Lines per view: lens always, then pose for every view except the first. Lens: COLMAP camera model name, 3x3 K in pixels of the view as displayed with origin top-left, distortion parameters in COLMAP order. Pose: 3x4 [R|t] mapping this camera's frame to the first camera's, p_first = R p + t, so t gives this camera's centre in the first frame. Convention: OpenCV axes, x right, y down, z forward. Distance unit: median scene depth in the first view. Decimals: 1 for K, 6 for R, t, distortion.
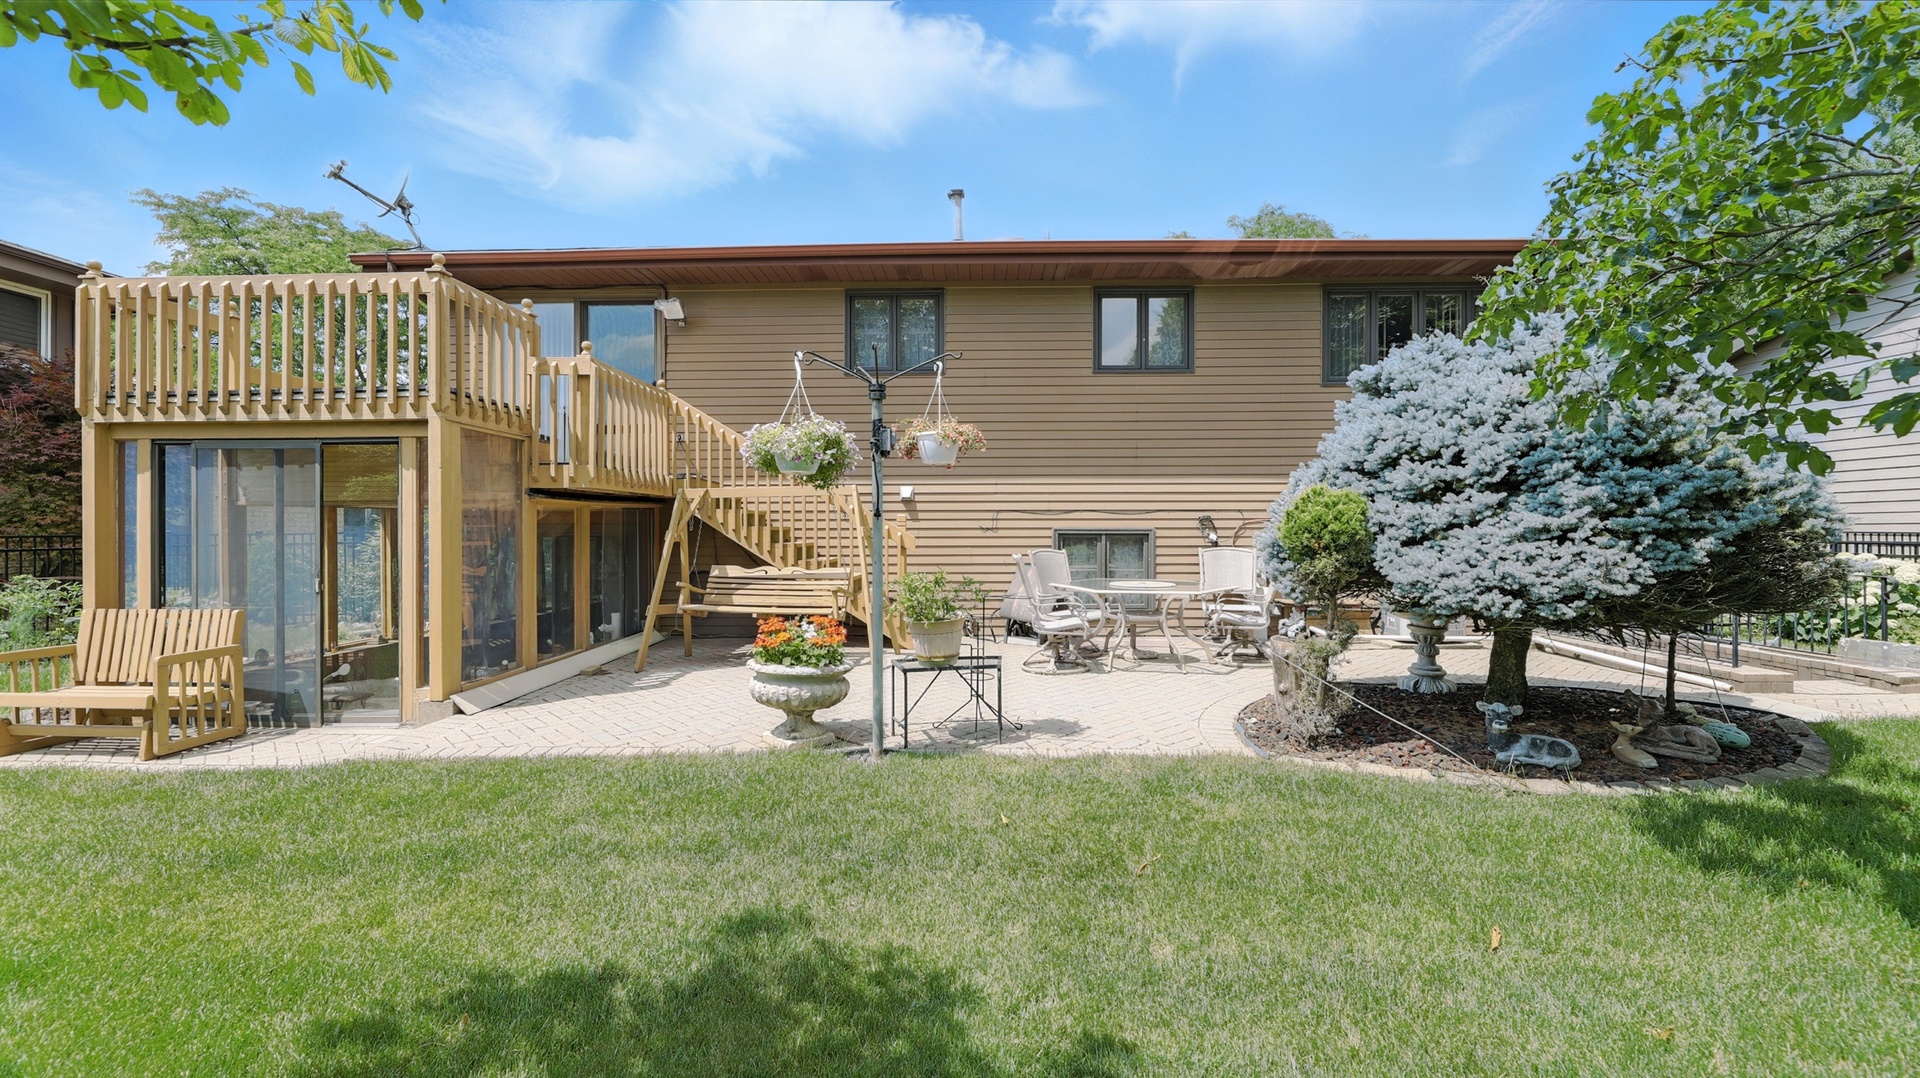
lens RADIAL K [[772.2, 0, 960.1], [0, 772.2, 531.6], [0, 0, 1]] dist [0.000407, -0.000002]
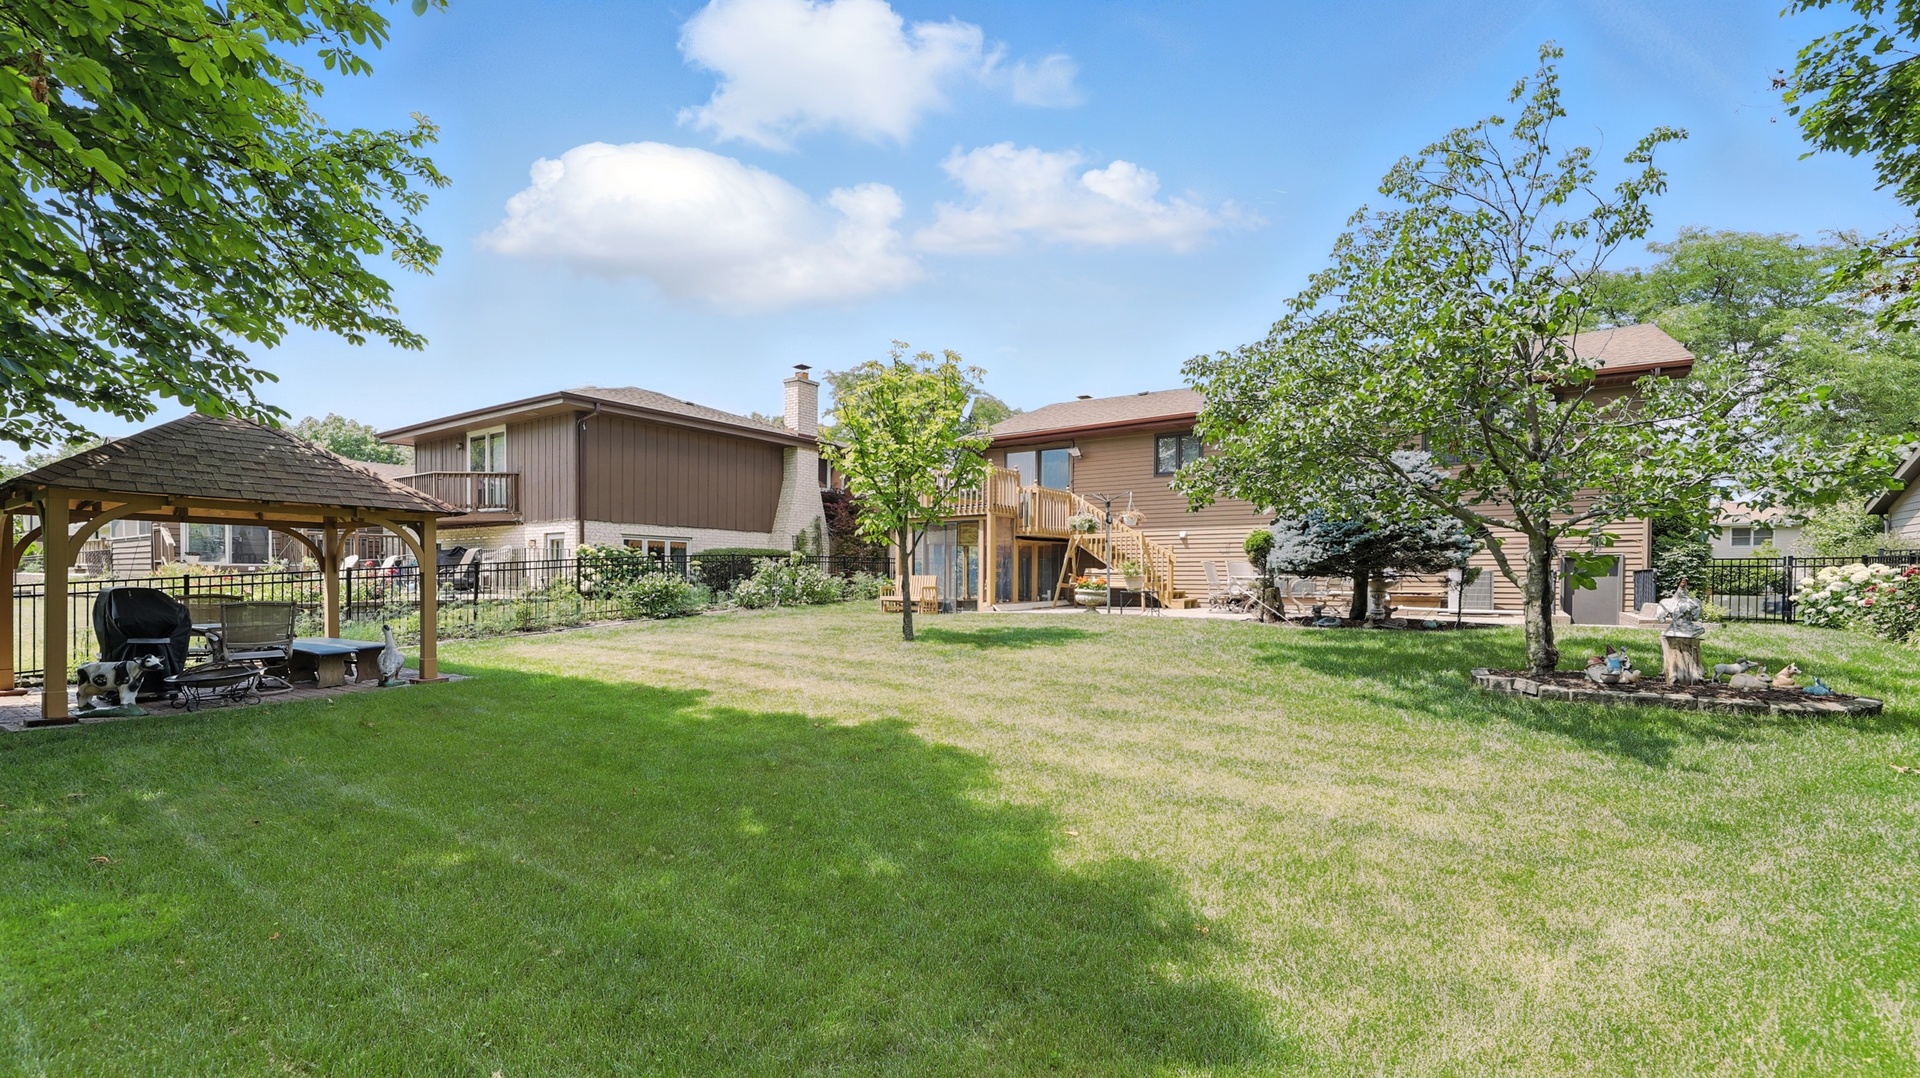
lens RADIAL K [[782.6, 0, 965.5], [0, 782.6, 565.0], [0, 0, 1]] dist [0.011433, -0.000045]
pose [[0.837547, -0.000130, -0.546365, 0.725067], [-0.008684, 0.999870, -0.013550, 0.077335], [0.546296, 0.016094, 0.837438, -1.274025]]
